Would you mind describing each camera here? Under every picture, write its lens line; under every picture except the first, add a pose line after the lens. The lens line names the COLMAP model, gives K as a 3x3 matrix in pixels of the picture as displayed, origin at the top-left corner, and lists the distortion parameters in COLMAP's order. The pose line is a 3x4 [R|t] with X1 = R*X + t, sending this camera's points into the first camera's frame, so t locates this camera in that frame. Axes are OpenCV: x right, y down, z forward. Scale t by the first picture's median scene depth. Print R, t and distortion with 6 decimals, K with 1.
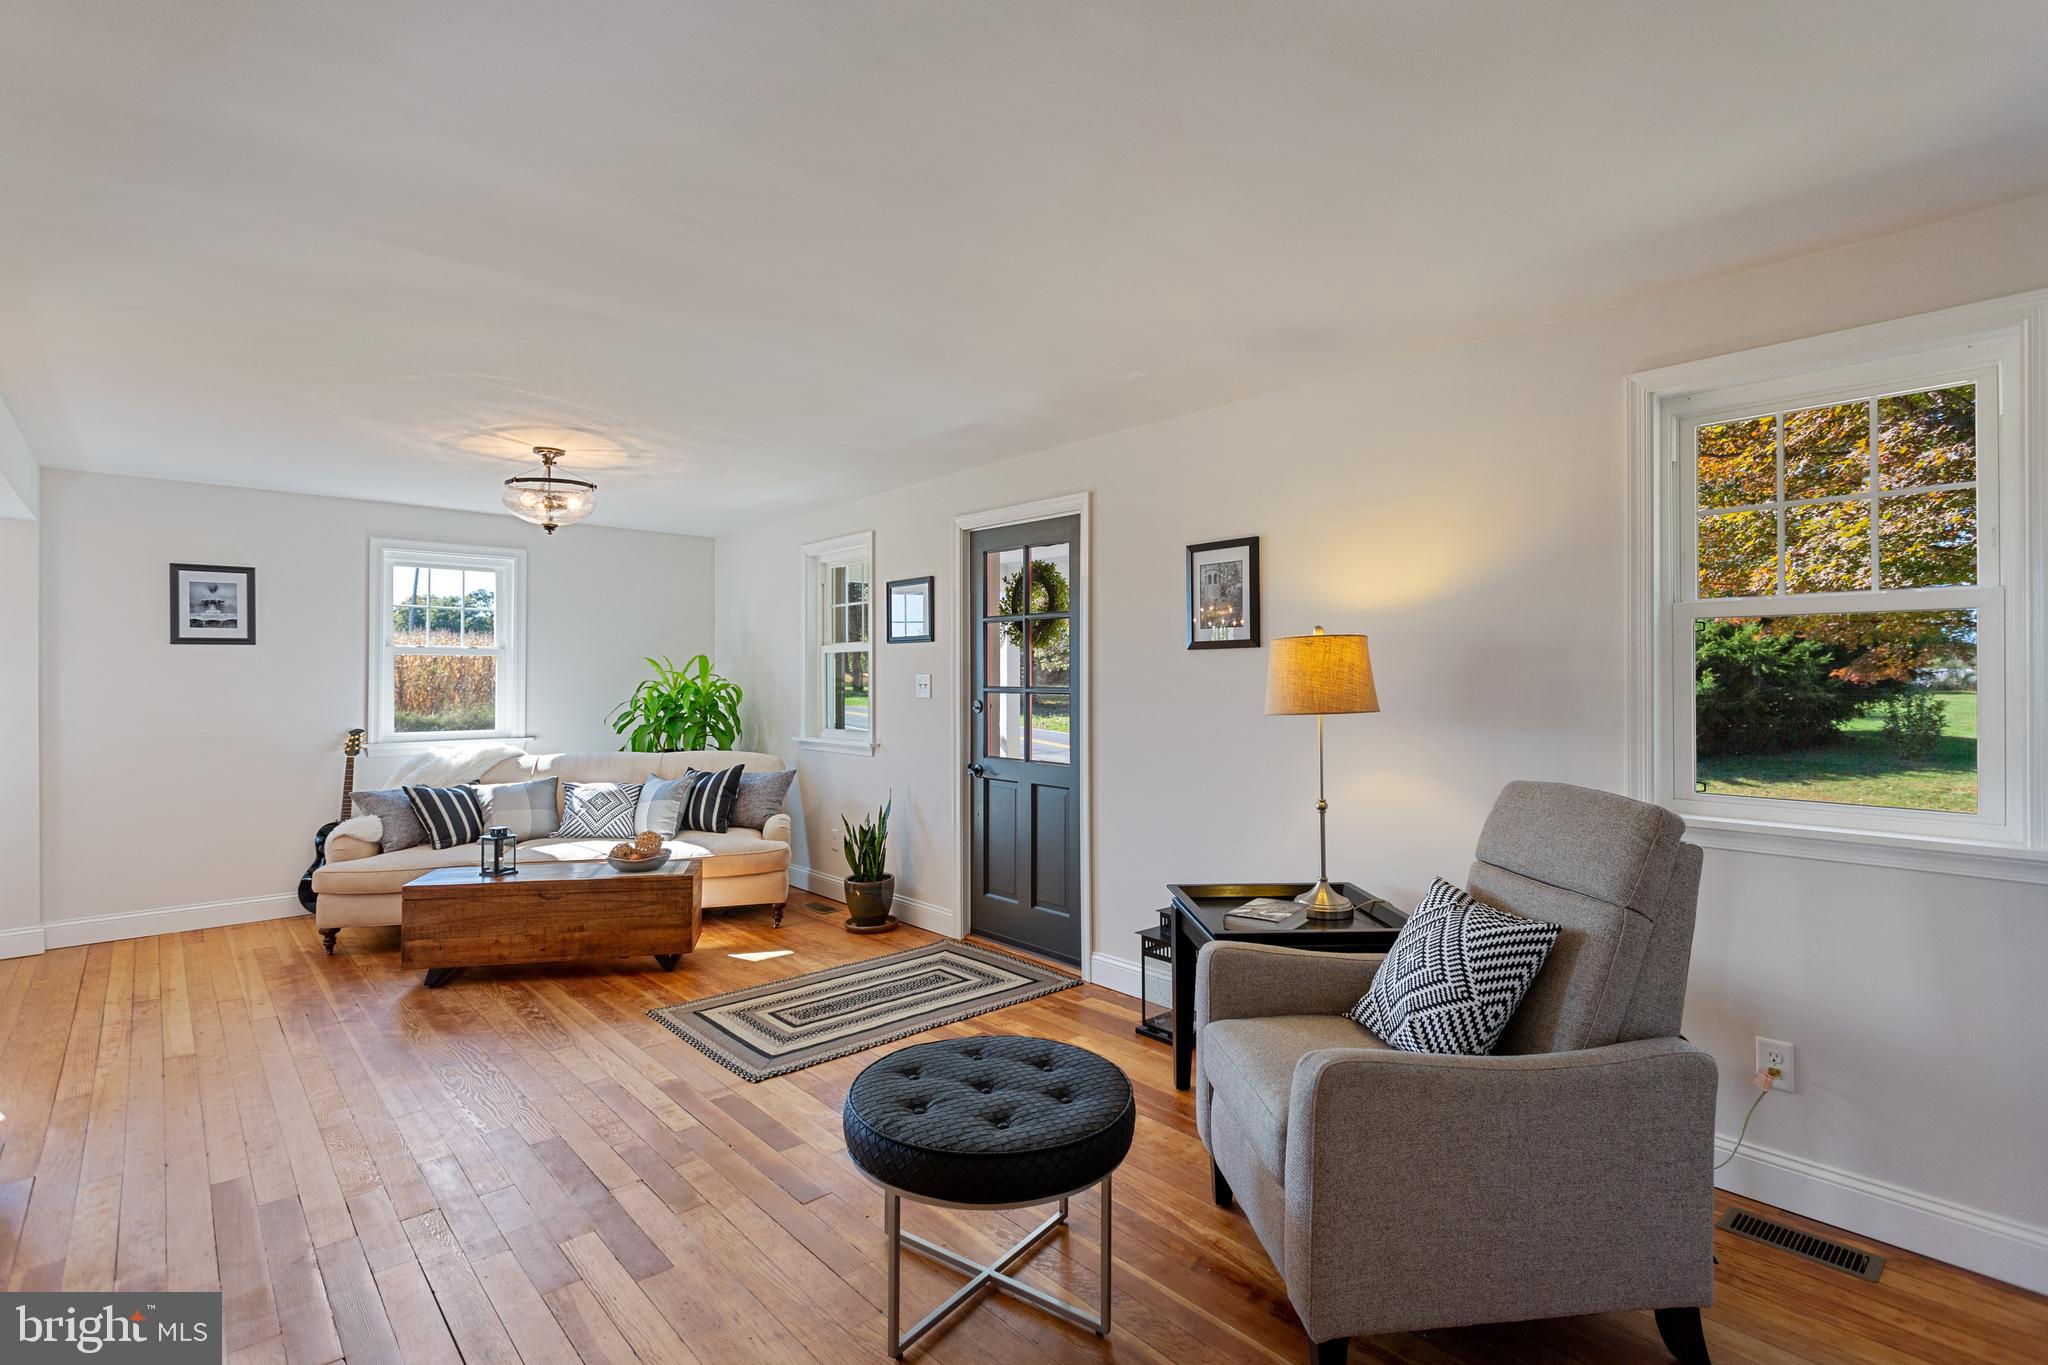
lens RADIAL K [[962.0, 0, 1043.9], [0, 962.0, 672.0], [0, 0, 1]] dist [-0.003650, 0.003177]
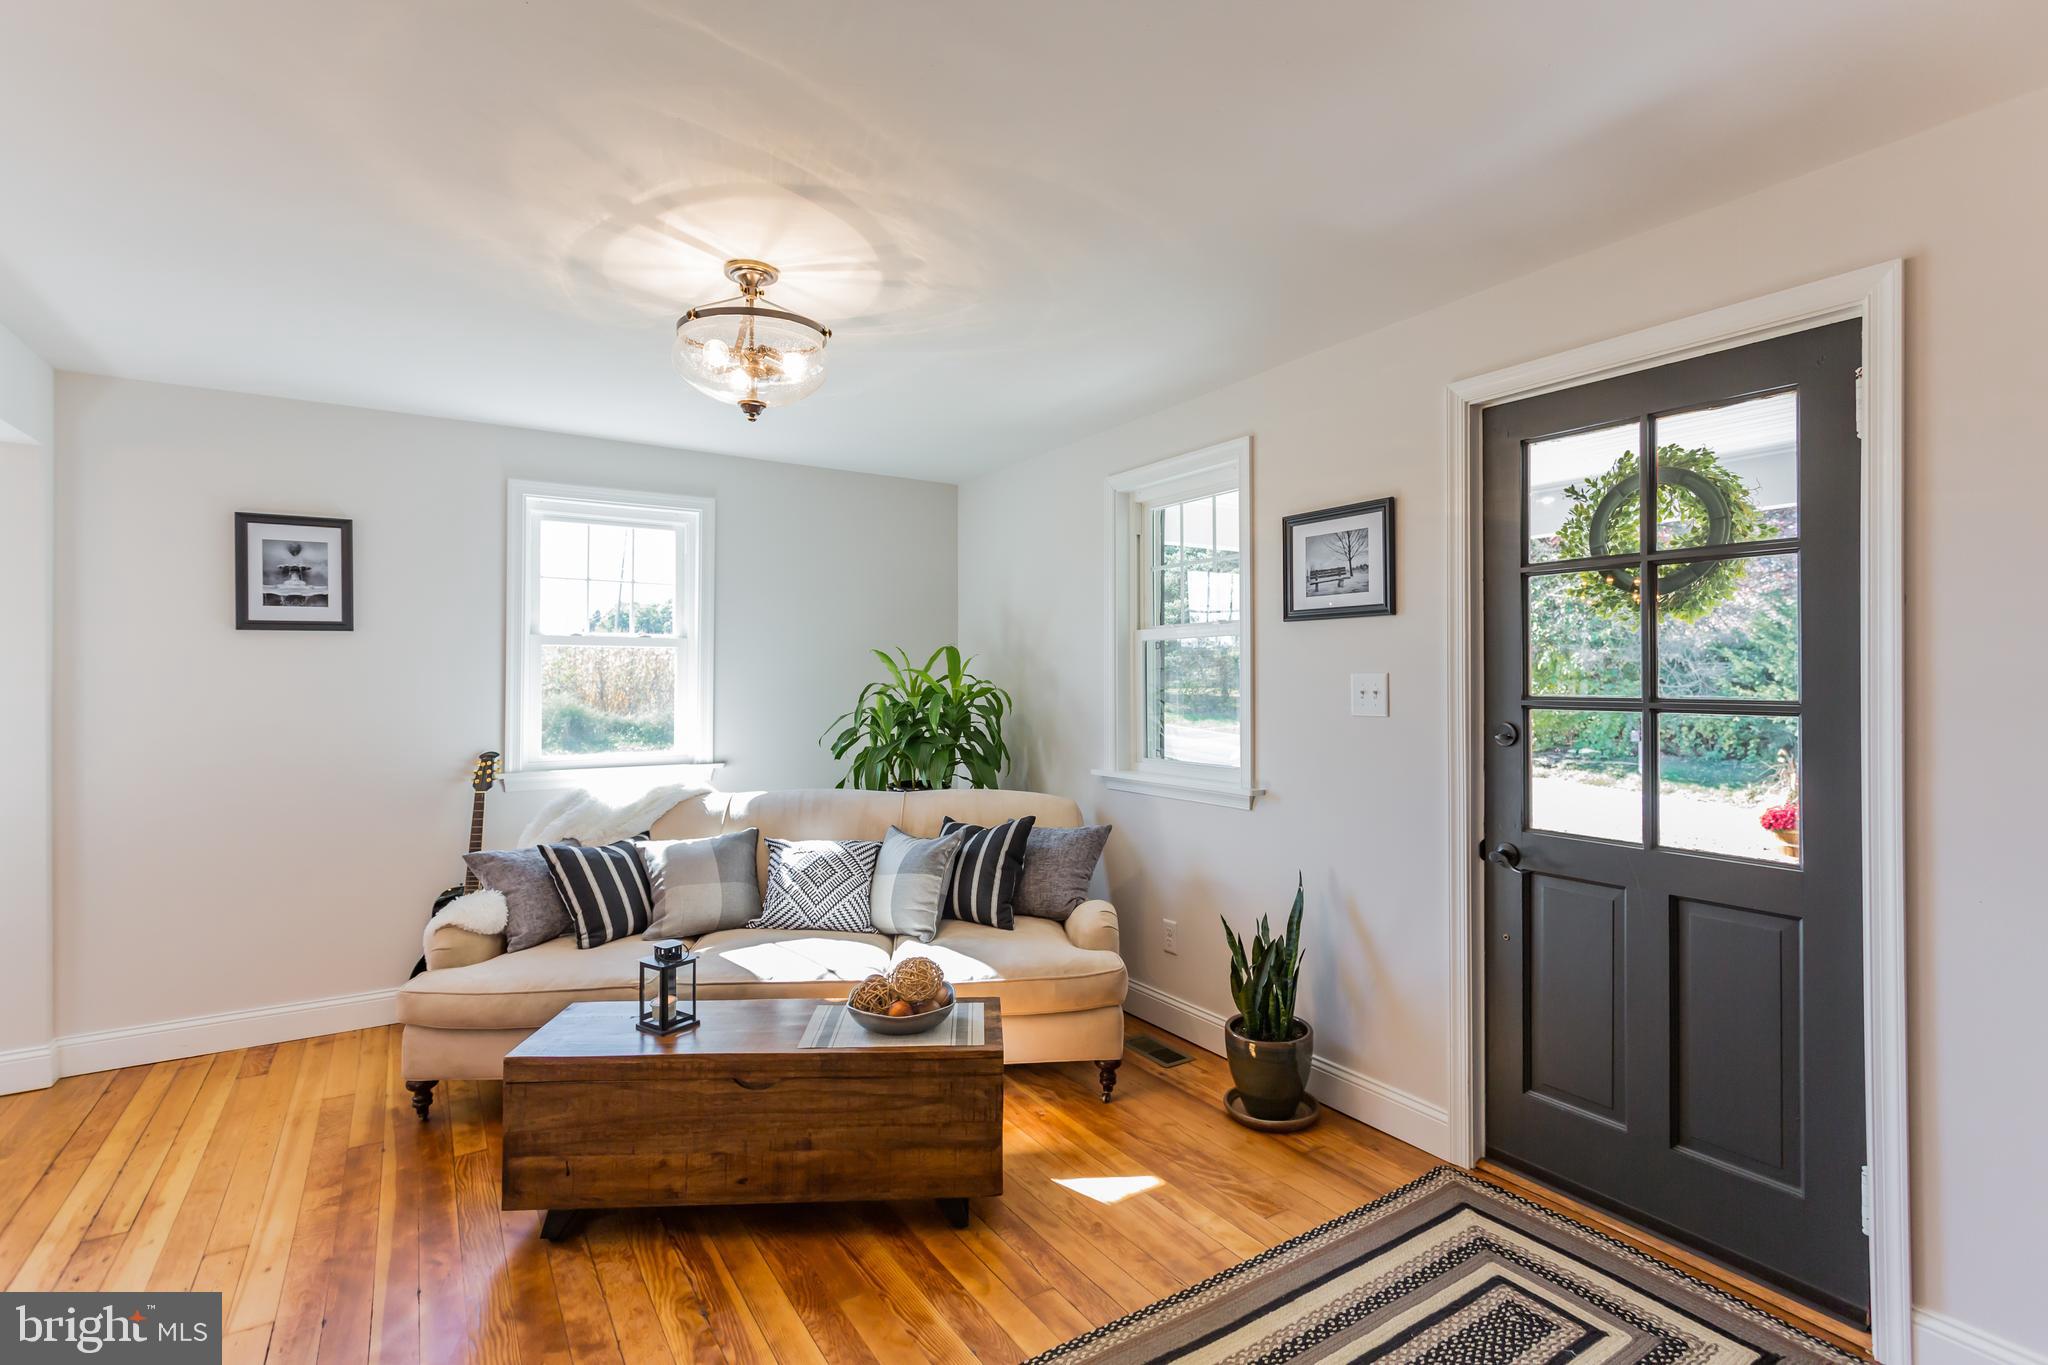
lens RADIAL K [[962.0, 0, 1041.7], [0, 962.0, 673.6], [0, 0, 1]] dist [-0.003650, 0.003177]
pose [[0.985911, 0.000377, -0.167271, -0.234226], [-0.000215, 0.999999, 0.000986, 0.001889], [0.167272, -0.000936, 0.985910, 0.438657]]
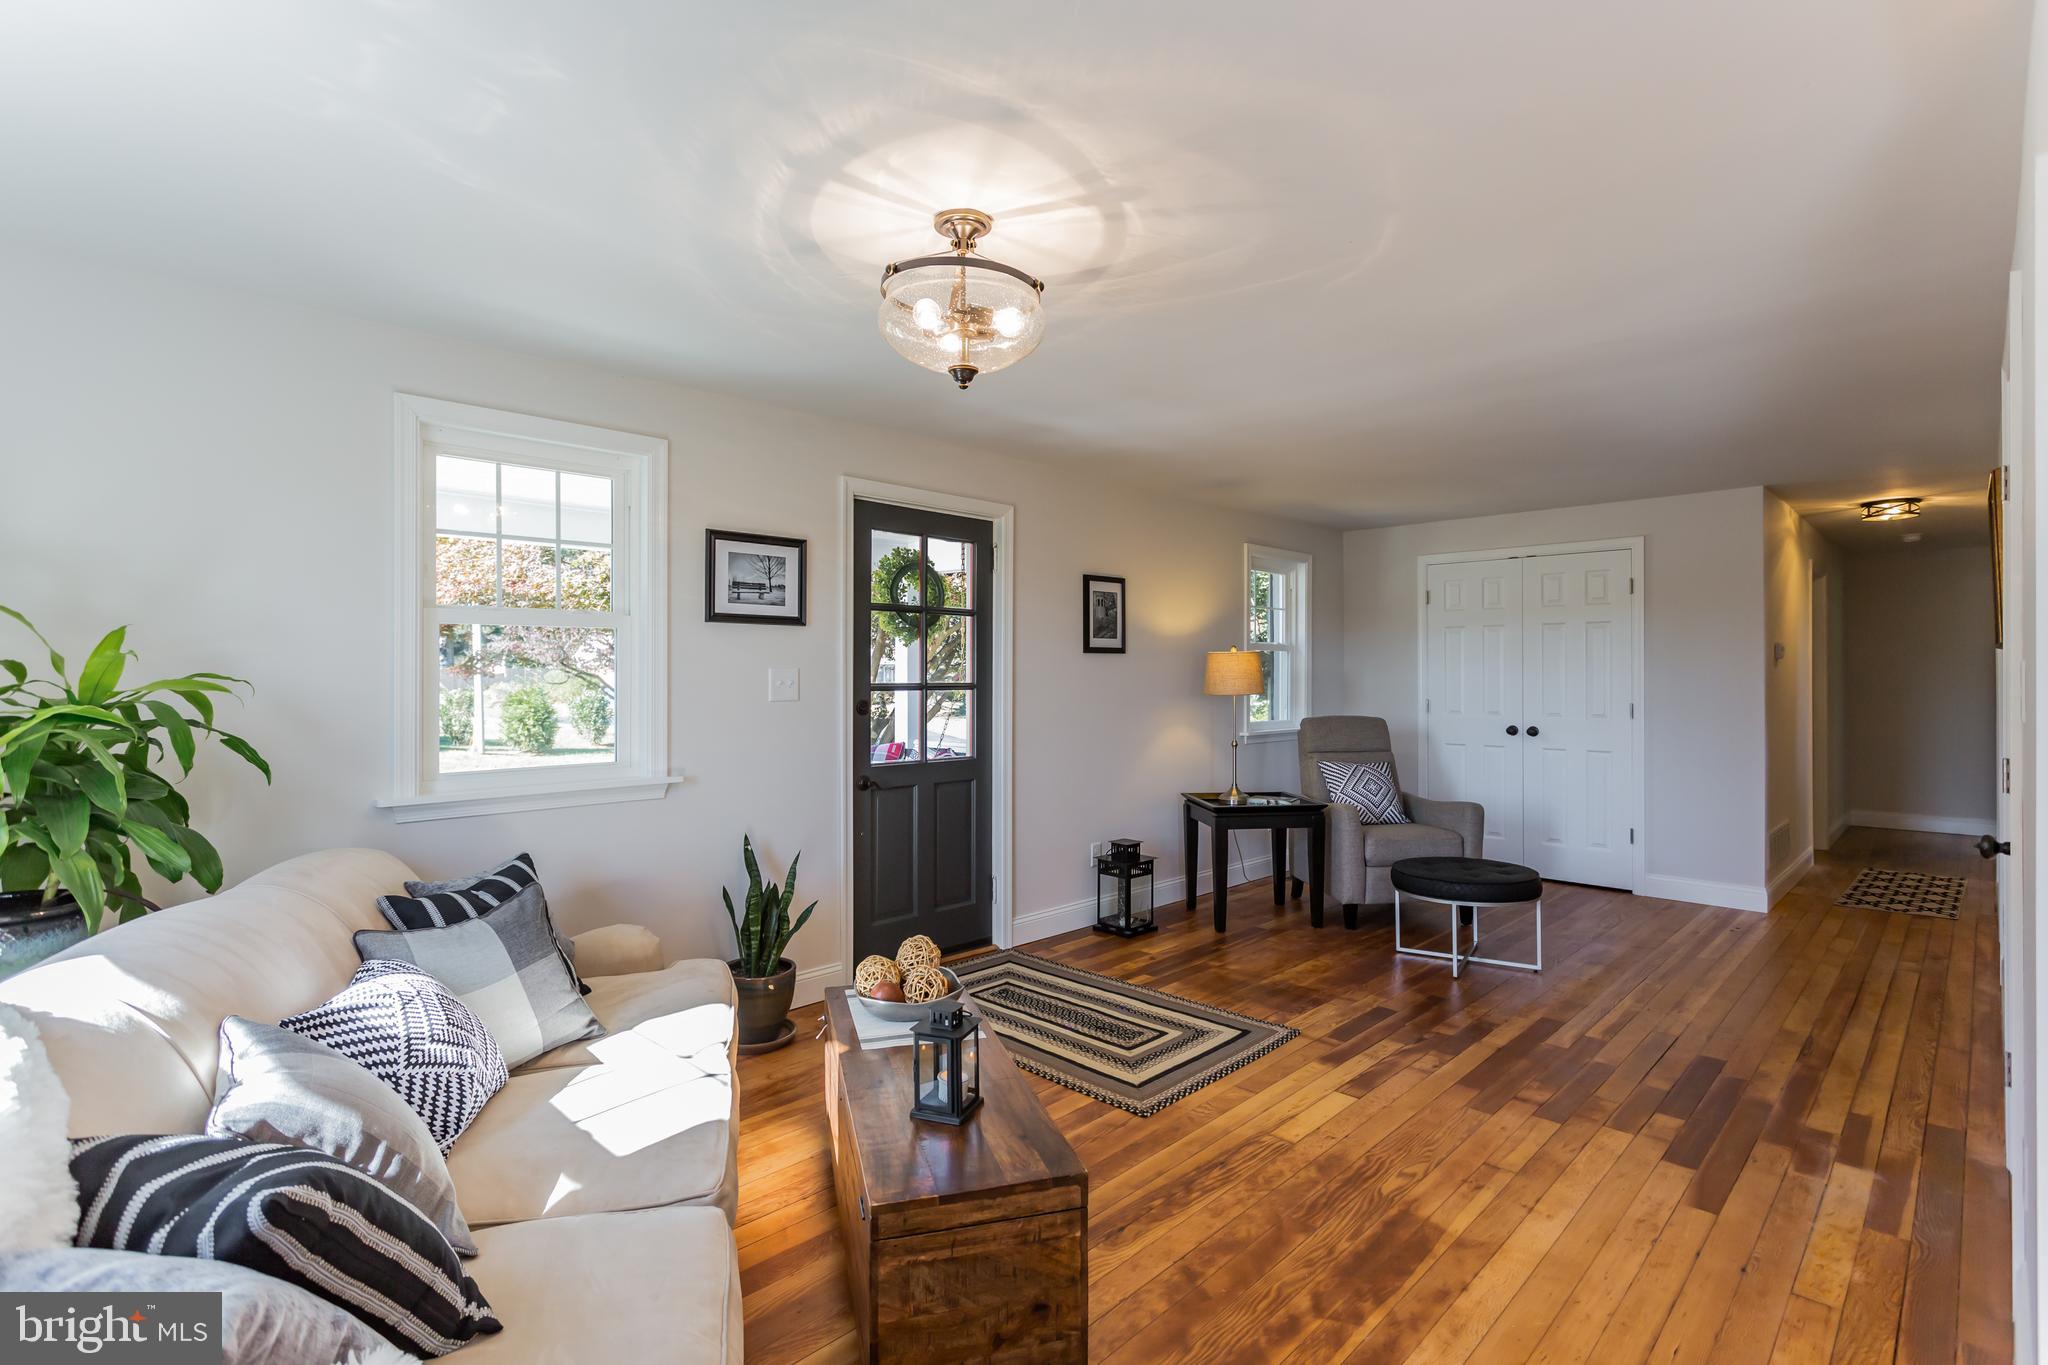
lens RADIAL K [[962.0, 0, 1021.6], [0, 962.0, 672.2], [0, 0, 1]] dist [-0.003650, 0.003177]
pose [[-0.037592, 0.006404, 0.999273, -0.930085], [-0.005369, 0.999964, -0.006611, 0.009751], [-0.999279, -0.005614, -0.037556, 0.899549]]
